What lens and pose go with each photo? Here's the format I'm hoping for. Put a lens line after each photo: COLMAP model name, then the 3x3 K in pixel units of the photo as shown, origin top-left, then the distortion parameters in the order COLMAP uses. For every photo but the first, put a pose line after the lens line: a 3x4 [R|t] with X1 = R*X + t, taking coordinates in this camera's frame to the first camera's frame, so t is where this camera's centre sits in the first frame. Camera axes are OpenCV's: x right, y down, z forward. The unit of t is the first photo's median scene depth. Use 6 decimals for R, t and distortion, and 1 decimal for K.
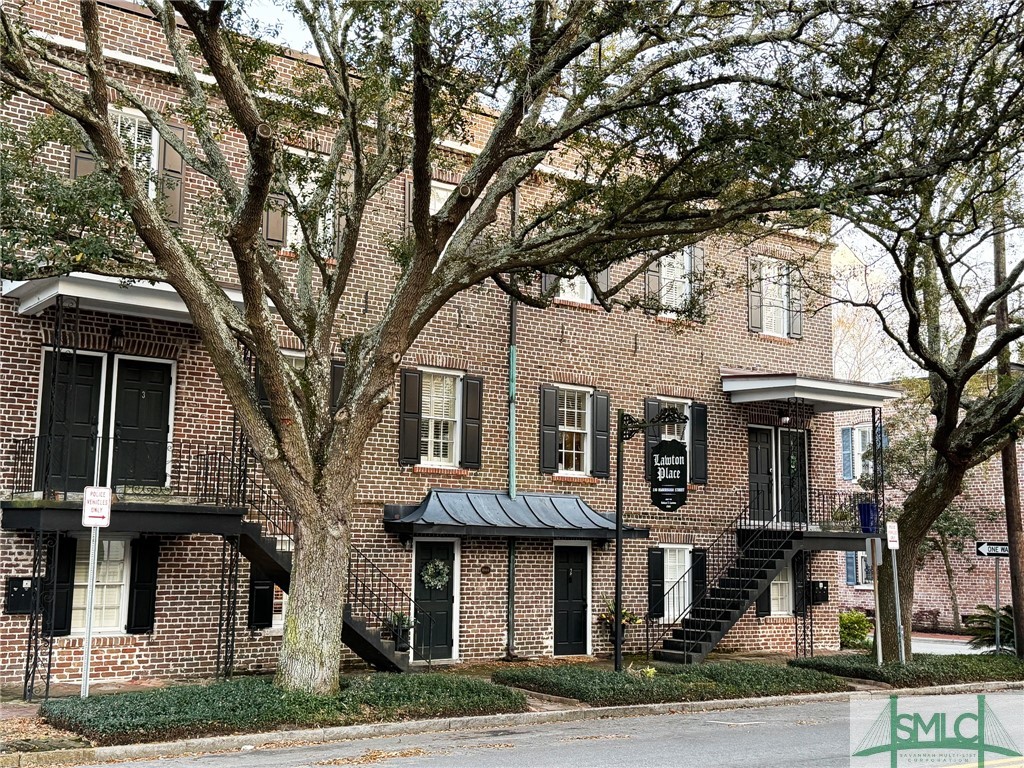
lens RADIAL K [[1267.0, 0, 513.1], [0, 1267.0, 383.1], [0, 0, 1]] dist [-0.043673, 0.000000]
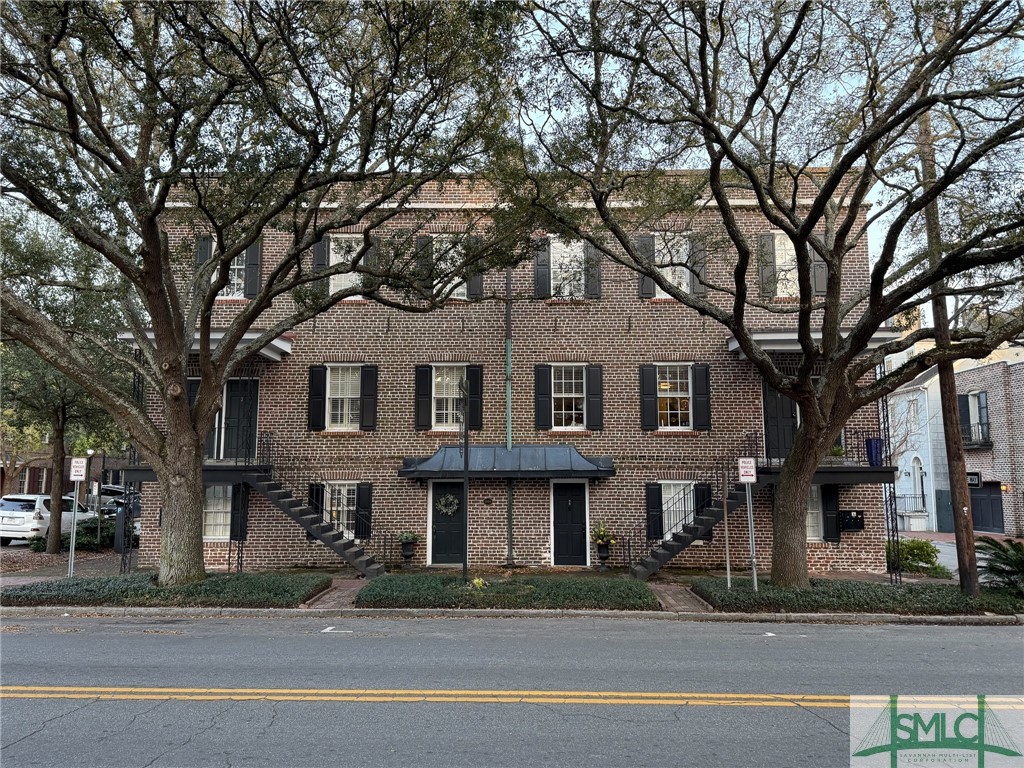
lens RADIAL K [[722.4, 0, 503.8], [0, 722.4, 413.6], [0, 0, 1]] dist [-0.004196, -0.002017]
pose [[0.773820, -0.081653, -0.628121, 0.499751], [0.096749, 0.995257, -0.010188, 0.060526], [0.625973, -0.052887, 0.778049, 0.394576]]
